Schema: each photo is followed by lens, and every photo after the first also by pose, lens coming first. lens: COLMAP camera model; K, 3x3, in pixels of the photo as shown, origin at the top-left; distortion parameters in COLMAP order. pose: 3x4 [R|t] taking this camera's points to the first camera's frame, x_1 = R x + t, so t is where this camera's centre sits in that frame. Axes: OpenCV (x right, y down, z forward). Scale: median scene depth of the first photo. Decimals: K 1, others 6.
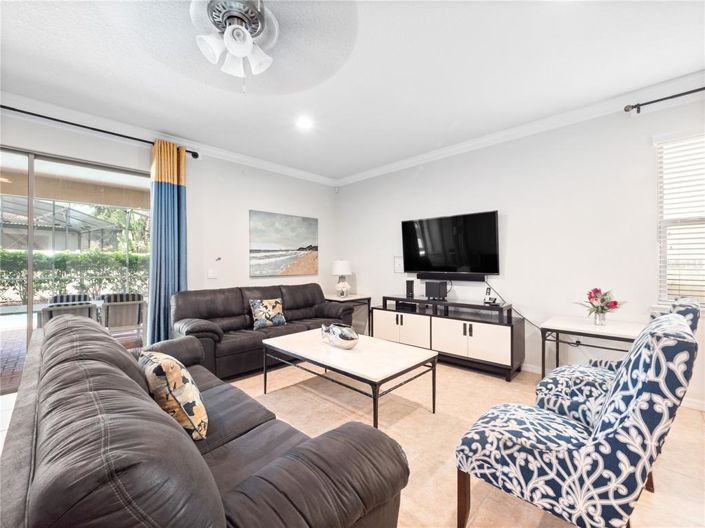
lens RADIAL K [[289.5, 0, 352.5], [0, 289.5, 264.0], [0, 0, 1]] dist [0.000041, -0.000015]
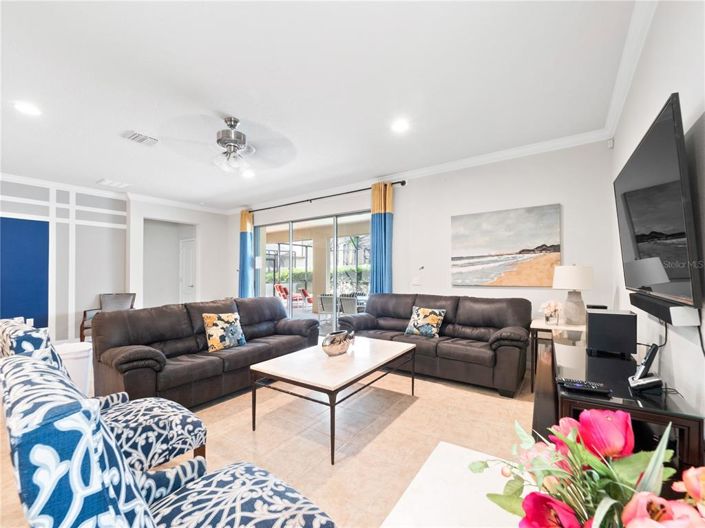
lens RADIAL K [[302.2, 0, 352.9], [0, 302.2, 274.8], [0, 0, 1]] dist [-0.000340, -0.000146]
pose [[0.160789, 0.011951, -0.986916, 0.642275], [0.009396, 0.999863, 0.013639, -0.008321], [0.986944, -0.011466, 0.160655, 0.549696]]
